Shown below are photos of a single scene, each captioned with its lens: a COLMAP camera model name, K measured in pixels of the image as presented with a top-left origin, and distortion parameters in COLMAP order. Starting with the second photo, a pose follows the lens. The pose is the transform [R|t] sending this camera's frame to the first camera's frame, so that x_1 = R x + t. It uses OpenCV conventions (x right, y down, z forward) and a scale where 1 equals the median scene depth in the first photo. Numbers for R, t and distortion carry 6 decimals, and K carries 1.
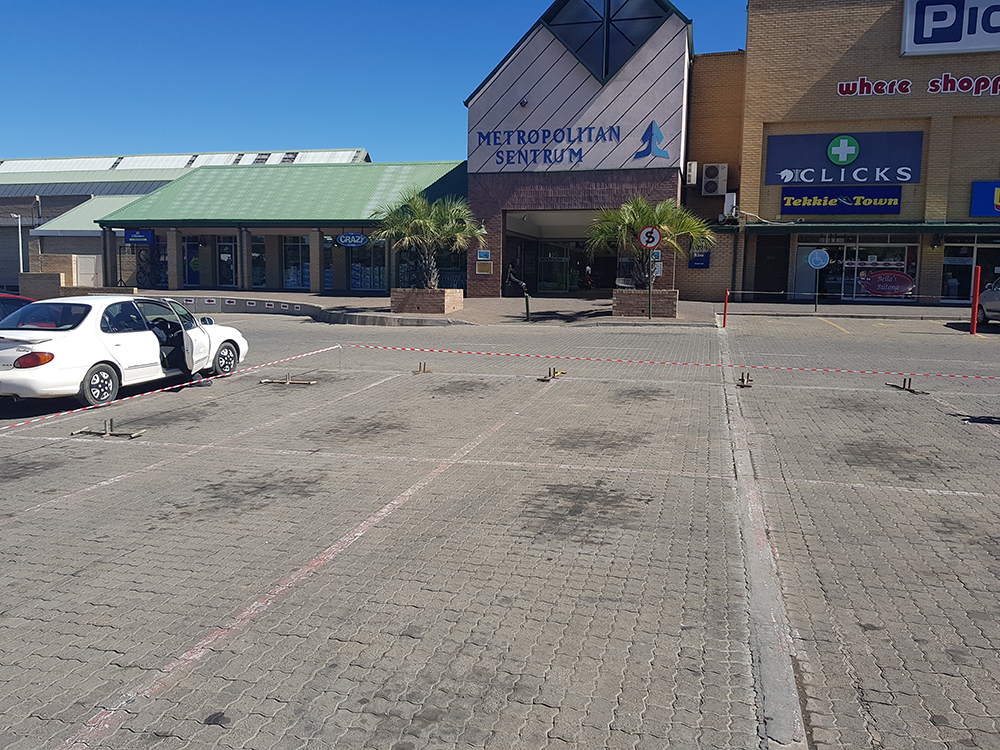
lens RADIAL K [[783.4, 0, 474.3], [0, 783.4, 362.2], [0, 0, 1]] dist [0.067813, -0.110629]
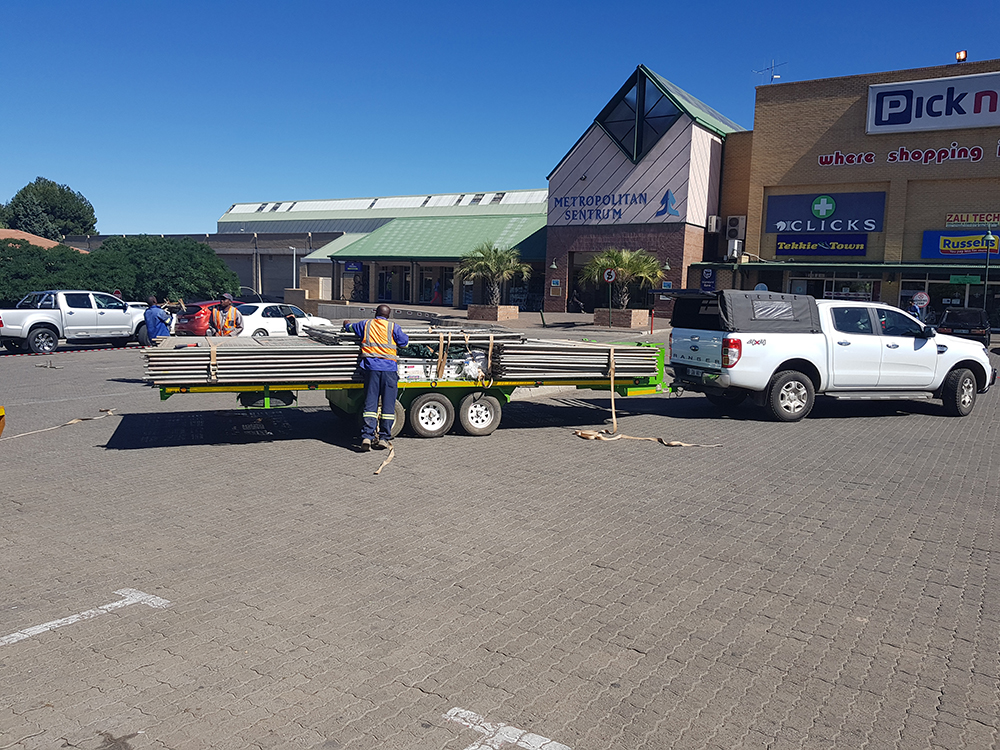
lens RADIAL K [[783.4, 0, 474.3], [0, 783.4, 362.2], [0, 0, 1]] dist [0.067813, -0.110629]
pose [[0.946359, 0.046354, -0.319776, 0.353646], [-0.053606, 0.998465, -0.013908, 0.037095], [0.318640, 0.030303, 0.947391, -0.414826]]
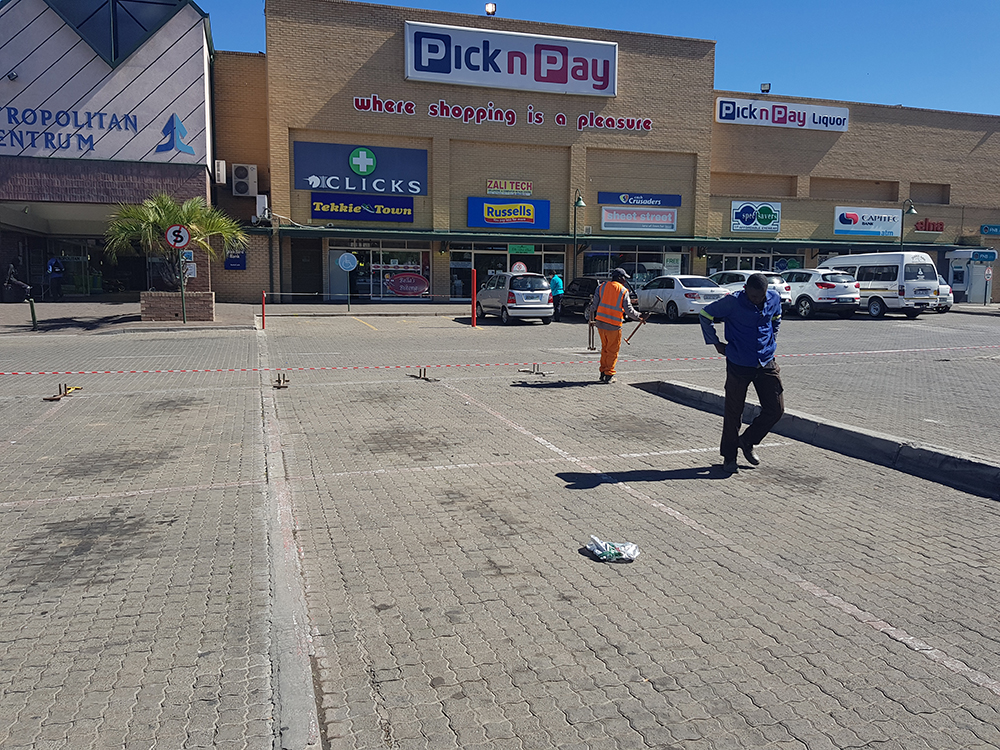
lens RADIAL K [[785.1, 0, 499.0], [0, 785.1, 365.3], [0, 0, 1]] dist [0.057631, -0.099881]
pose [[0.831807, -0.065984, 0.551128, 0.008627], [0.065230, 0.997649, 0.020993, -0.000149], [-0.551218, 0.018488, 0.834156, 0.003037]]
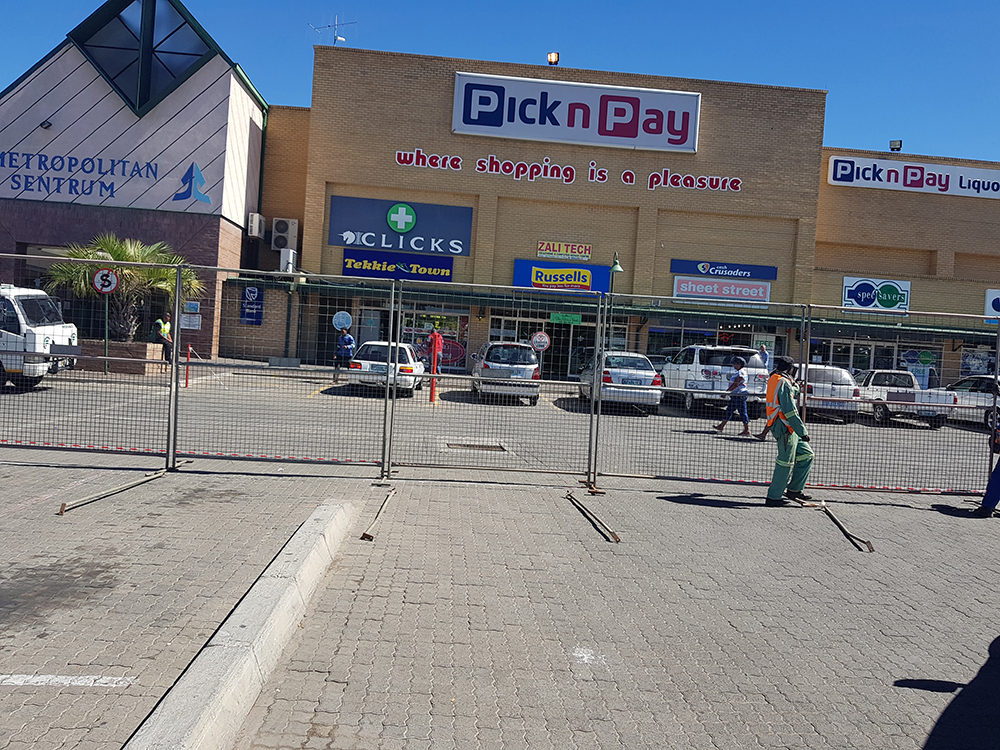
lens RADIAL K [[783.8, 0, 500.9], [0, 783.8, 361.1], [0, 0, 1]] dist [0.047382, -0.072772]
pose [[0.938743, 0.044720, 0.341703, 0.252639], [-0.017269, 0.996403, -0.082961, -0.004322], [-0.344184, 0.071978, 0.936139, 0.029601]]
